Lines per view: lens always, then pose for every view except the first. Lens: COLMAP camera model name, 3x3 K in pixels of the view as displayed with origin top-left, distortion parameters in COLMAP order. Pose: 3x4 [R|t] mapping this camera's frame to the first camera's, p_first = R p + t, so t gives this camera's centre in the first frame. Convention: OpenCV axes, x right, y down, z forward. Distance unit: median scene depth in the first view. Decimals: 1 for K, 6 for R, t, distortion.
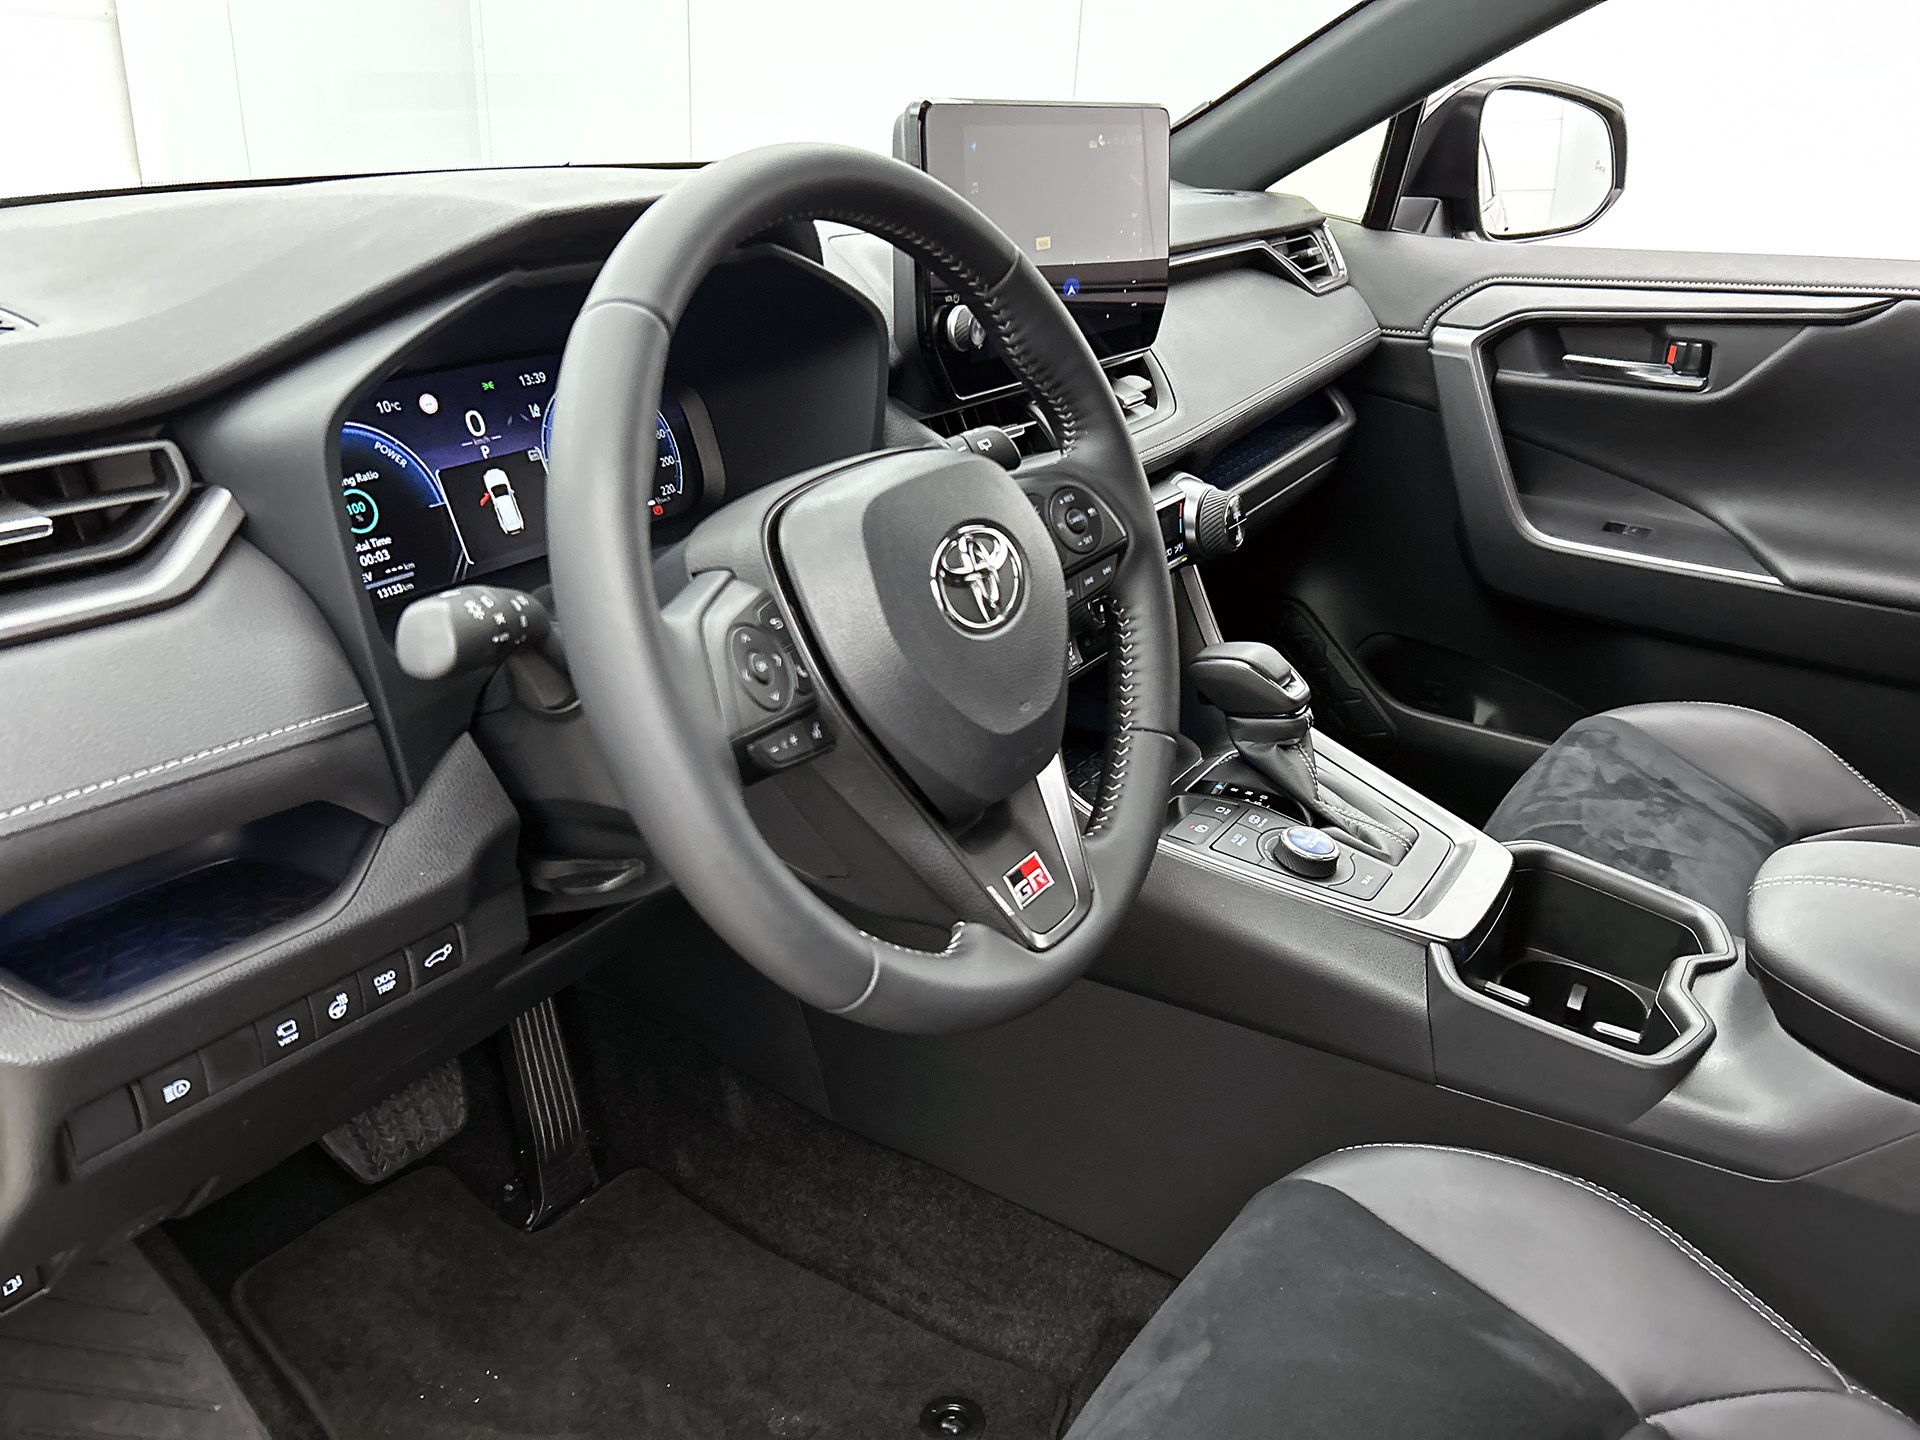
lens RADIAL K [[1453.1, 0, 962.2], [0, 1453.1, 718.4], [0, 0, 1]] dist [0.013471, 0.000911]
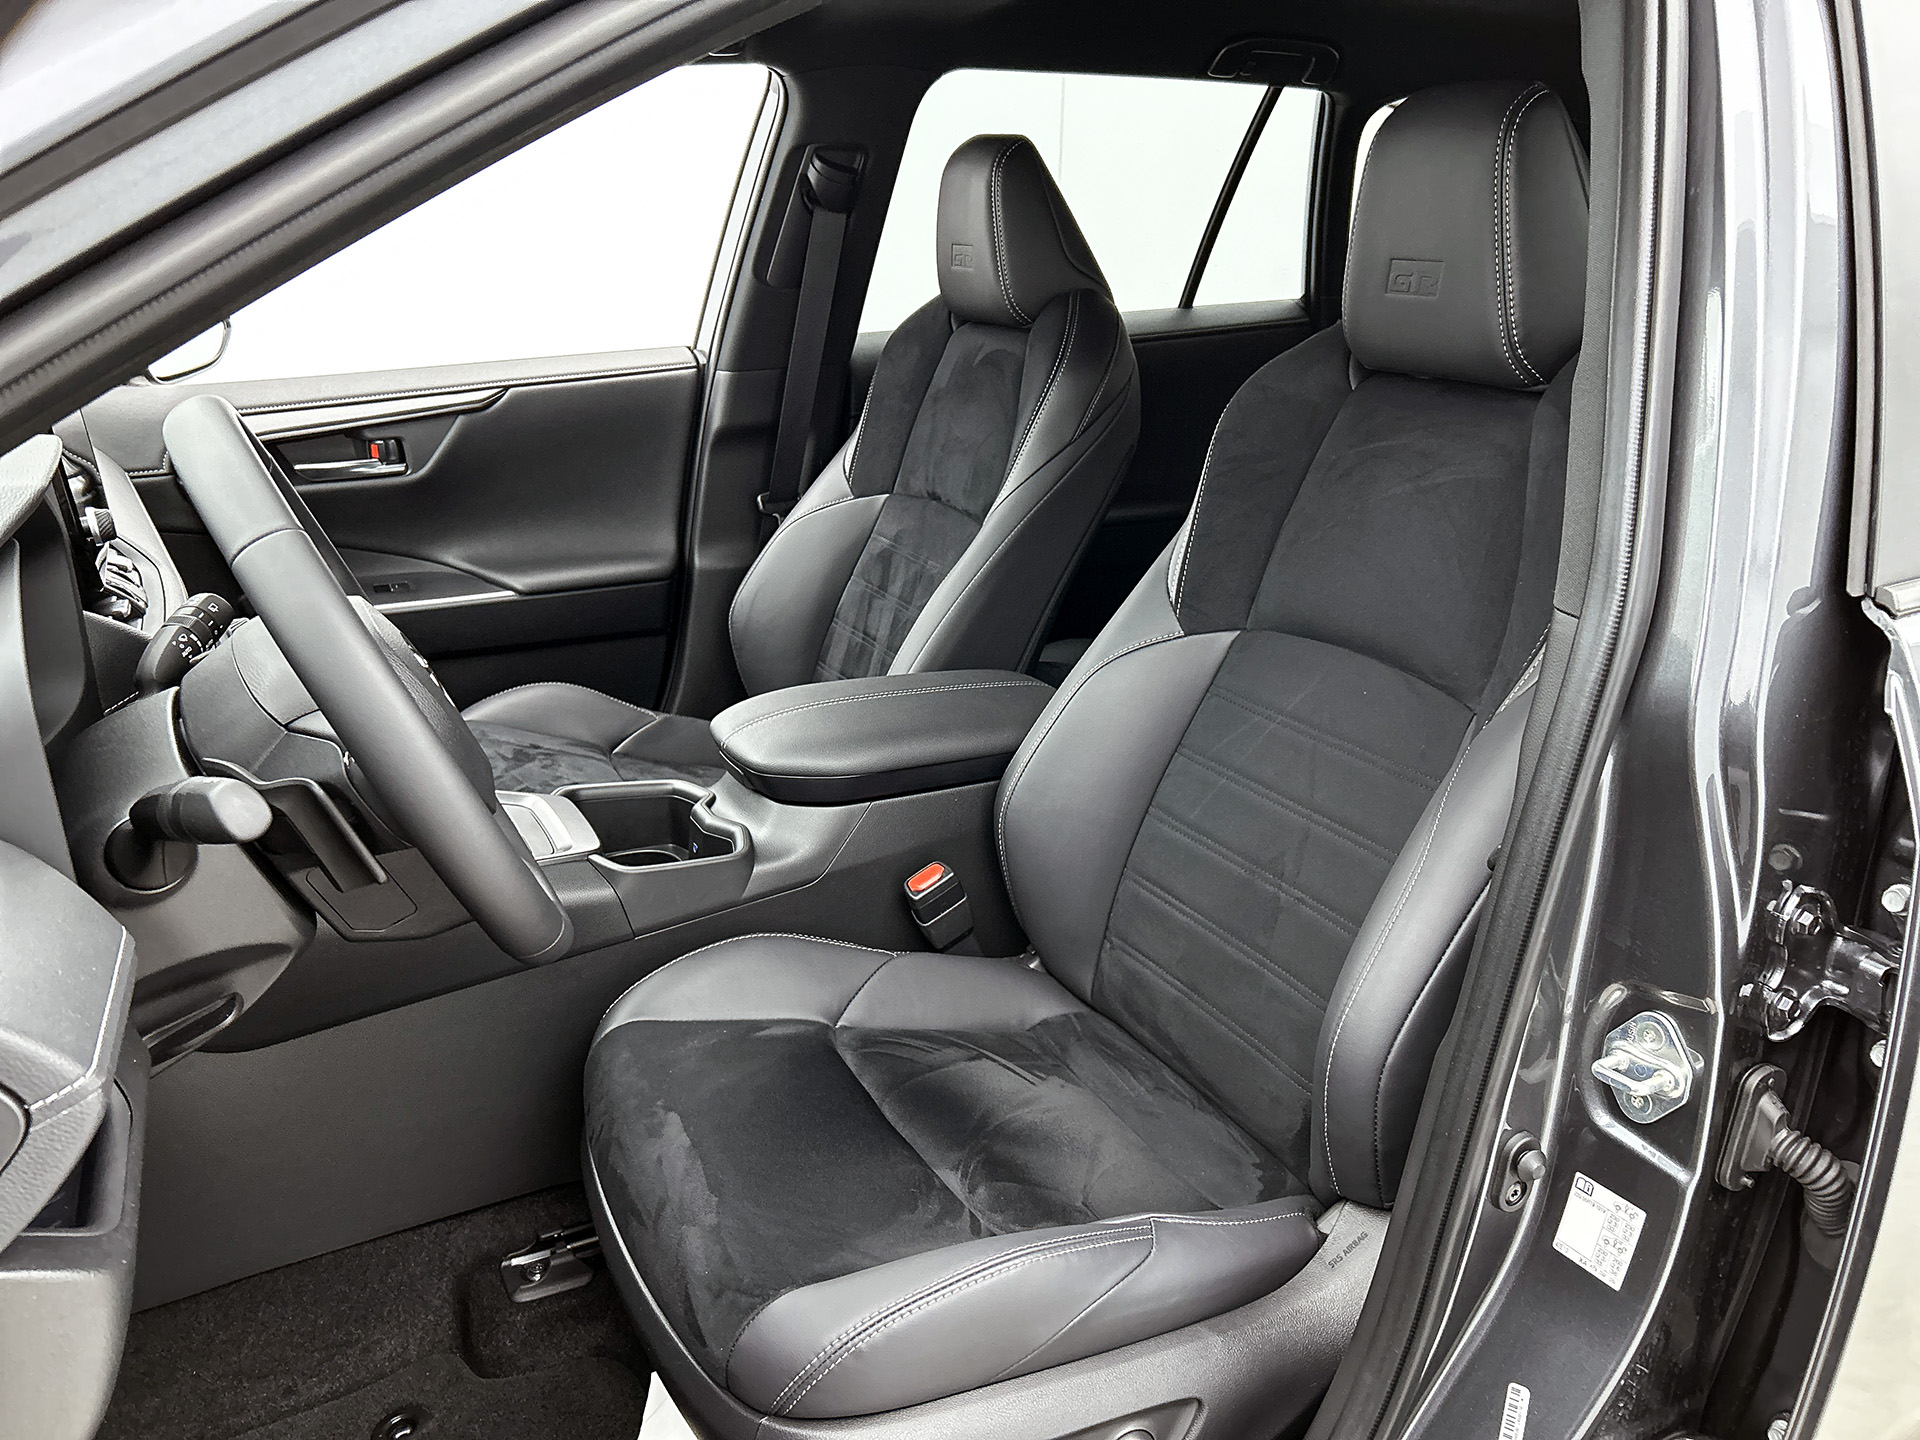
lens RADIAL K [[1453.1, 0, 962.9], [0, 1453.1, 720.6], [0, 0, 1]] dist [0.013471, 0.000911]
pose [[0.482249, -0.319052, 0.815869, -0.409293], [0.360178, 0.921175, 0.147337, -0.031951], [-0.798566, 0.222805, 0.559151, -0.092643]]
